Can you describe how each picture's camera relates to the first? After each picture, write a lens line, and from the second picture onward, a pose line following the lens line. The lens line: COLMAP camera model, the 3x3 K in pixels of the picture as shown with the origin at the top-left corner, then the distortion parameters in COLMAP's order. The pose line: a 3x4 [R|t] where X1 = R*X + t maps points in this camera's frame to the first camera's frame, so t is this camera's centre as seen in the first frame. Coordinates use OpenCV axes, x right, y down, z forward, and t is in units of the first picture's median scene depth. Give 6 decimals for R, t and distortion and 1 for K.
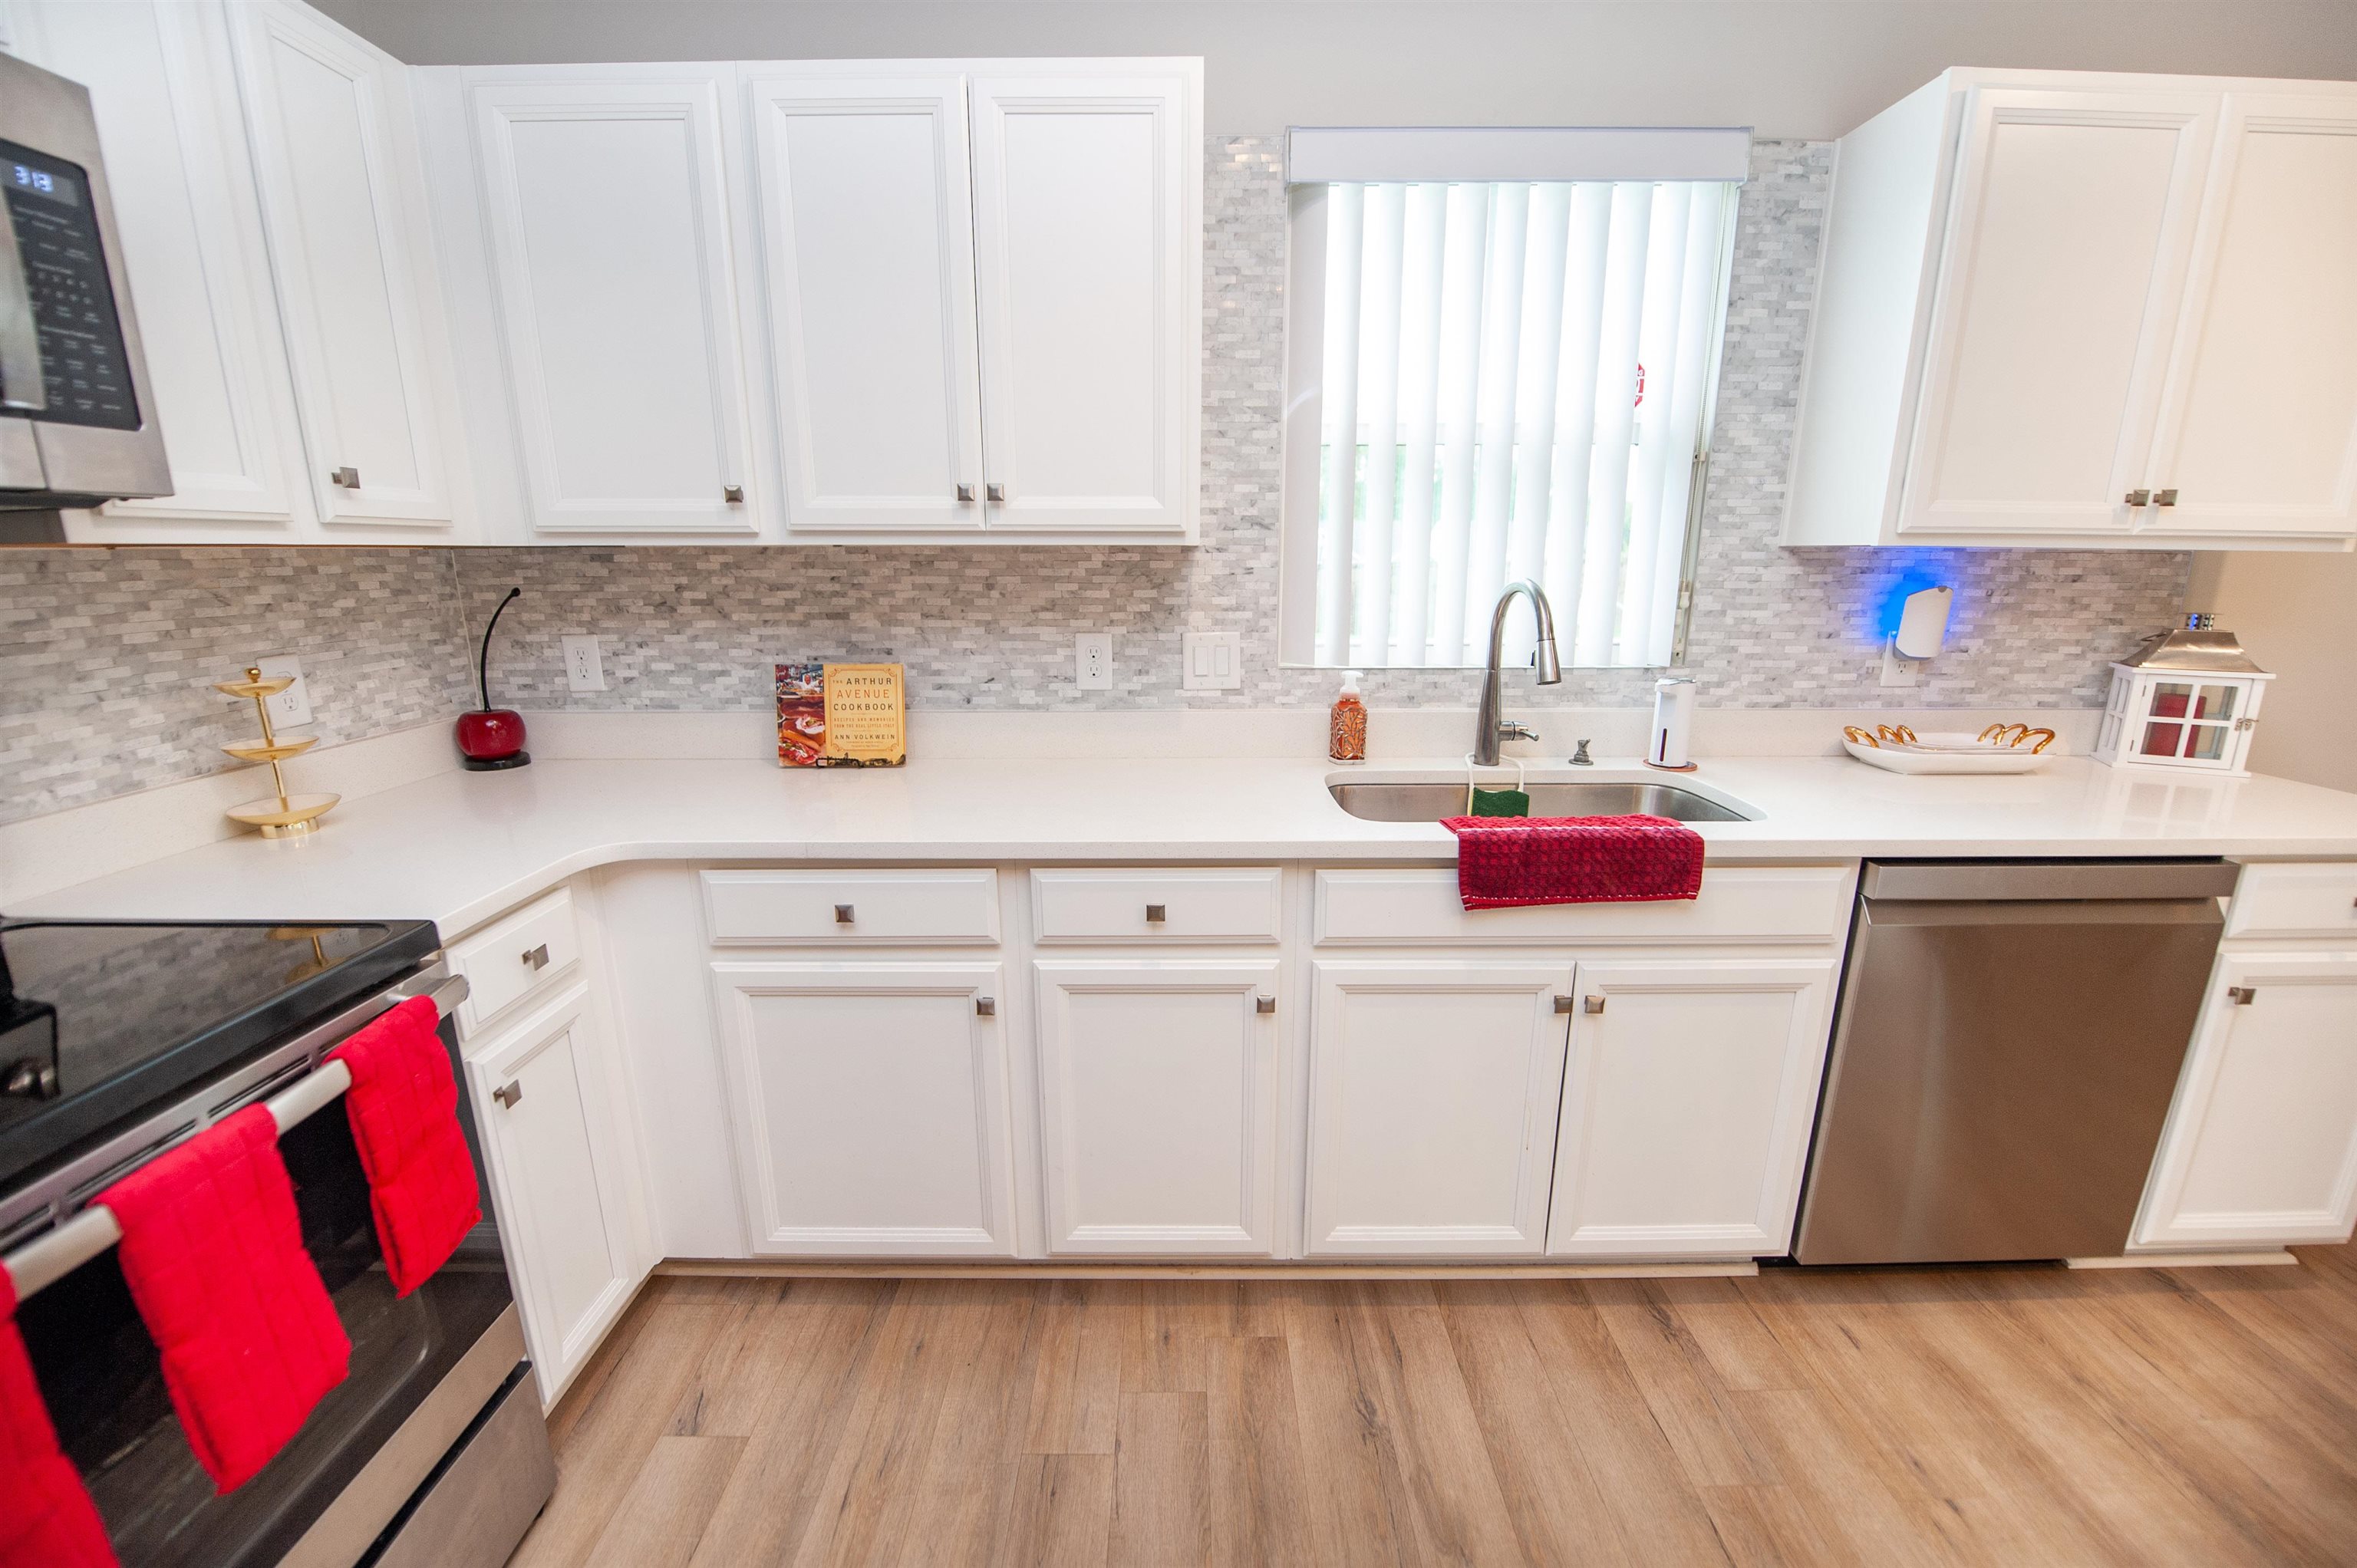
lens RADIAL K [[972.3, 0, 1184.3], [0, 972.3, 798.0], [0, 0, 1]] dist [-0.018985, -0.001143]
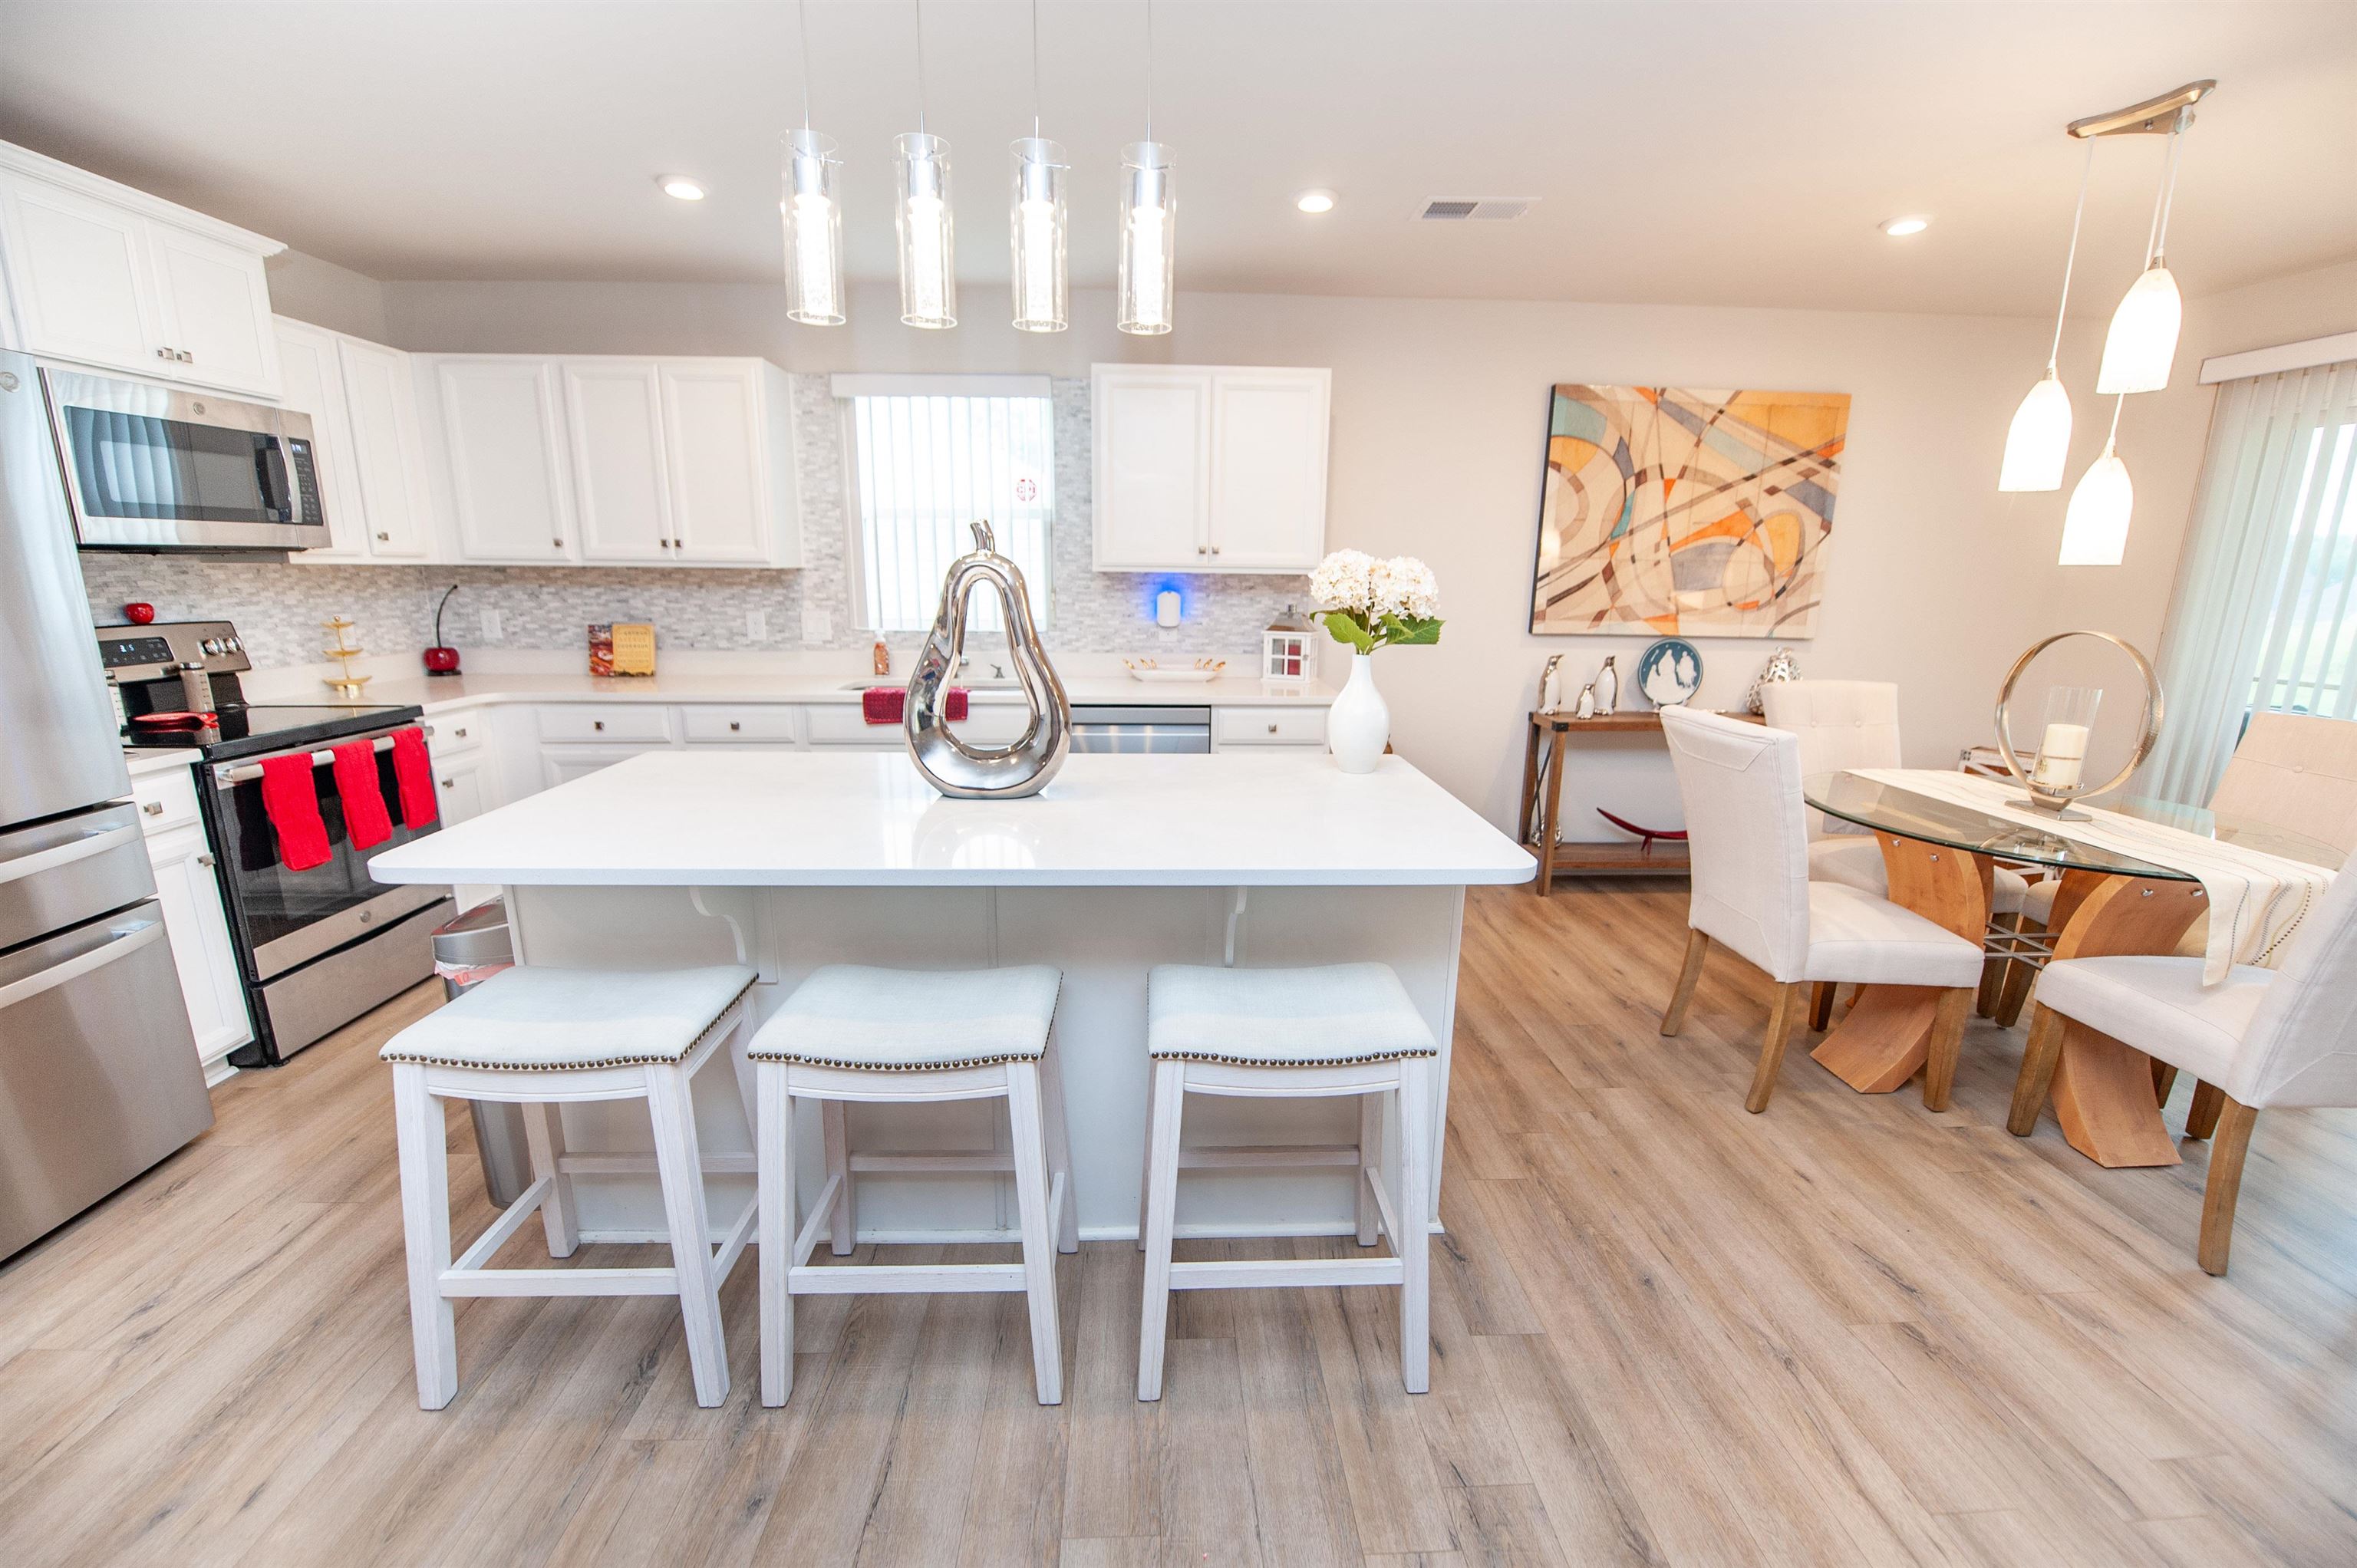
lens RADIAL K [[972.3, 0, 1184.3], [0, 972.3, 798.0], [0, 0, 1]] dist [-0.018985, -0.001143]
pose [[0.999013, 0.004039, 0.044237, 0.715563], [-0.003326, 0.999863, -0.016184, 0.246543], [-0.044296, 0.016021, 0.998890, -1.030516]]
